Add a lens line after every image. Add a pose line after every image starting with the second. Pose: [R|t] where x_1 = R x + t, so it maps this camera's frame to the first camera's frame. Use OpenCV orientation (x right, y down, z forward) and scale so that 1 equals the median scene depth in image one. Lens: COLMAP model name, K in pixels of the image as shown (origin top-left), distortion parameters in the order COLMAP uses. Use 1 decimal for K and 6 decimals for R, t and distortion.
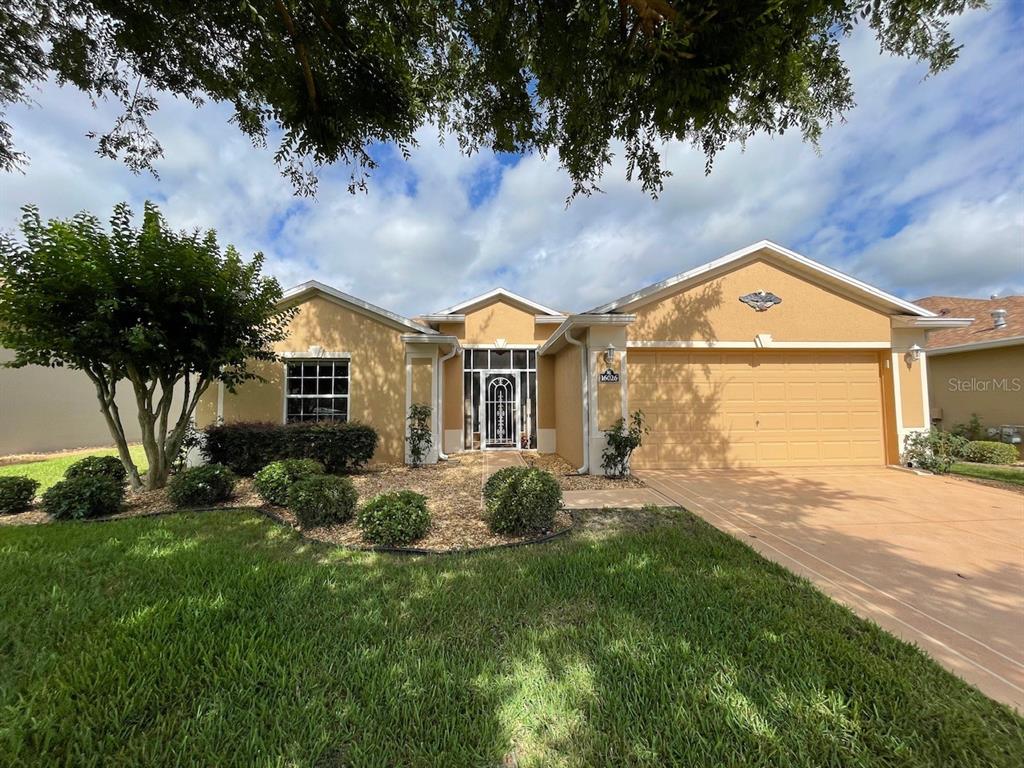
lens RADIAL K [[407.0, 0, 510.9], [0, 407.0, 378.7], [0, 0, 1]] dist [0.004592, 0.000097]
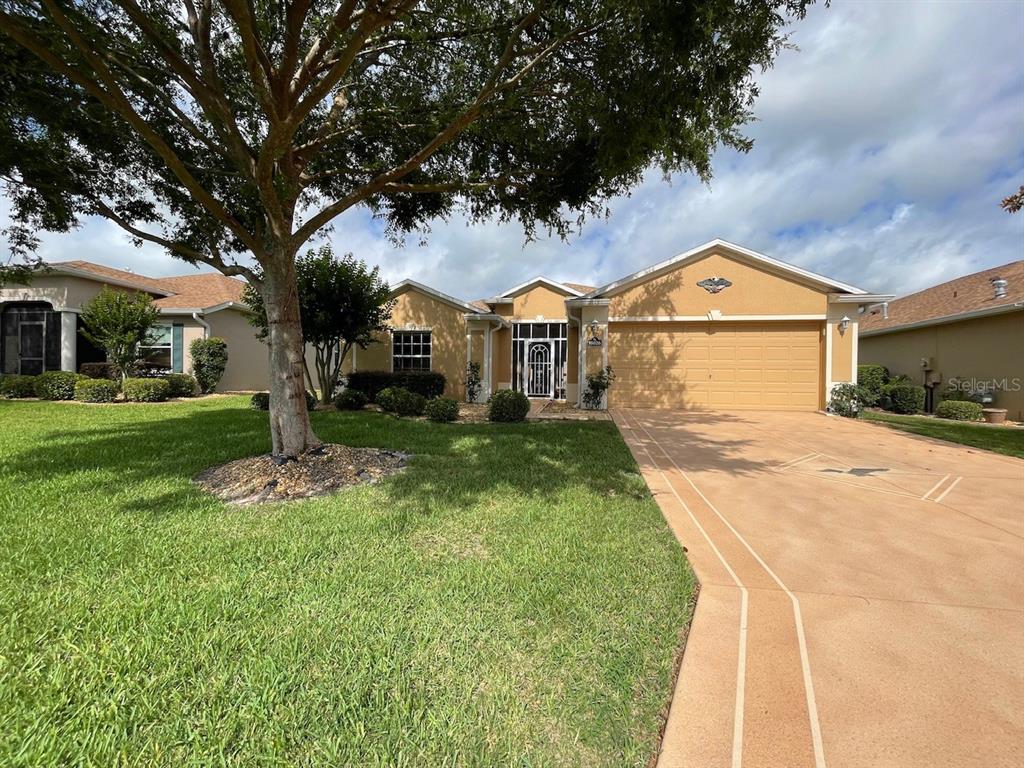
lens RADIAL K [[407.0, 0, 510.9], [0, 407.0, 378.7], [0, 0, 1]] dist [0.004592, 0.000097]
pose [[0.973834, 0.020033, -0.226375, 0.241178], [-0.005412, 0.997869, 0.065023, 0.028443], [0.227195, -0.062096, 0.971868, -0.411014]]
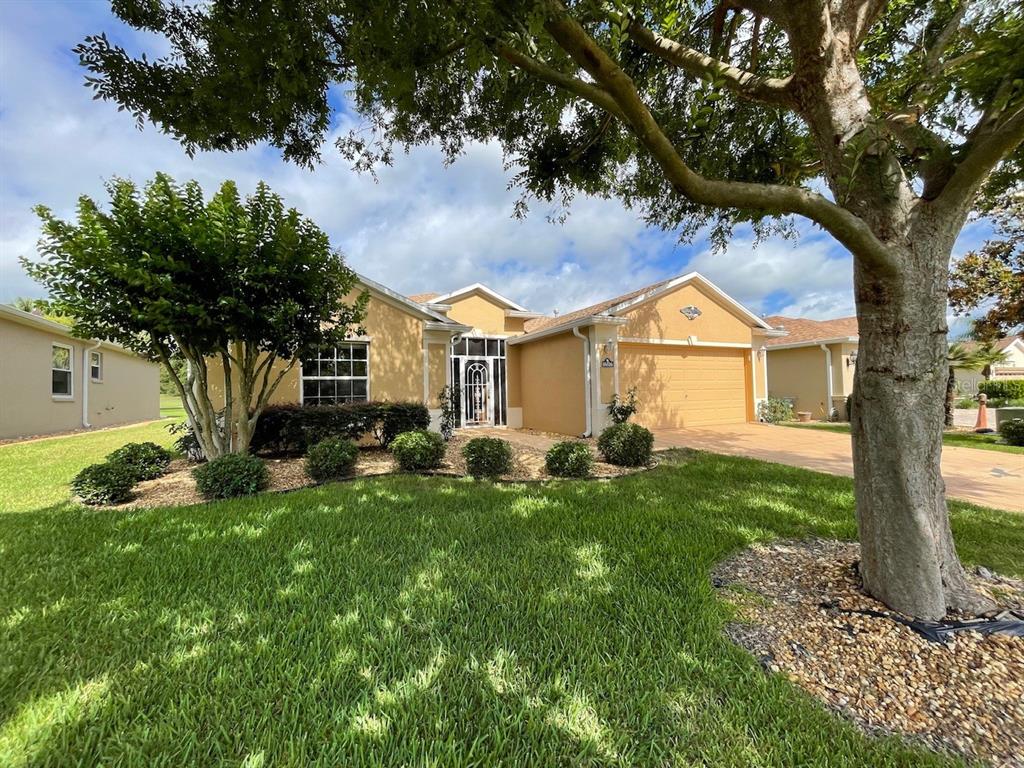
lens RADIAL K [[407.0, 0, 510.9], [0, 407.0, 378.7], [0, 0, 1]] dist [0.004592, 0.000097]
pose [[0.925518, 0.003821, 0.378684, -0.470910], [-0.012258, 0.999727, 0.019871, 0.021273], [-0.378505, -0.023033, 0.925313, -0.097857]]
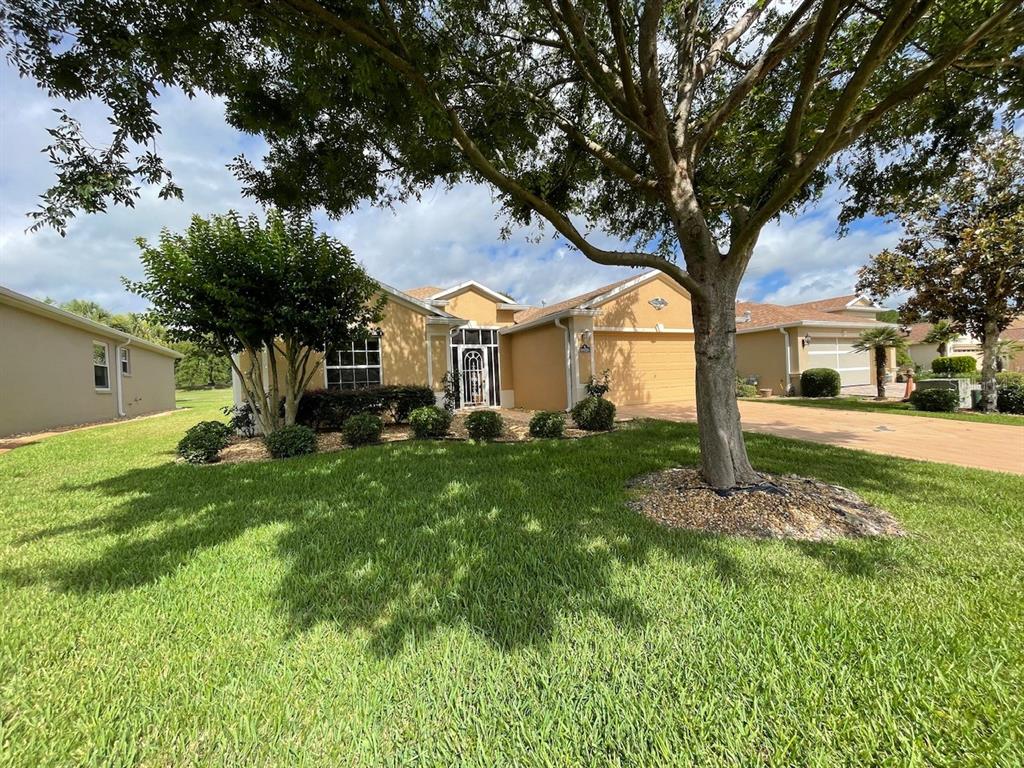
lens RADIAL K [[407.0, 0, 510.9], [0, 407.0, 378.7], [0, 0, 1]] dist [0.004592, 0.000097]
pose [[0.920349, -0.028938, 0.390025, -0.536563], [0.008908, 0.998551, 0.053069, 0.020556], [-0.390996, -0.045368, 0.919274, -0.283424]]
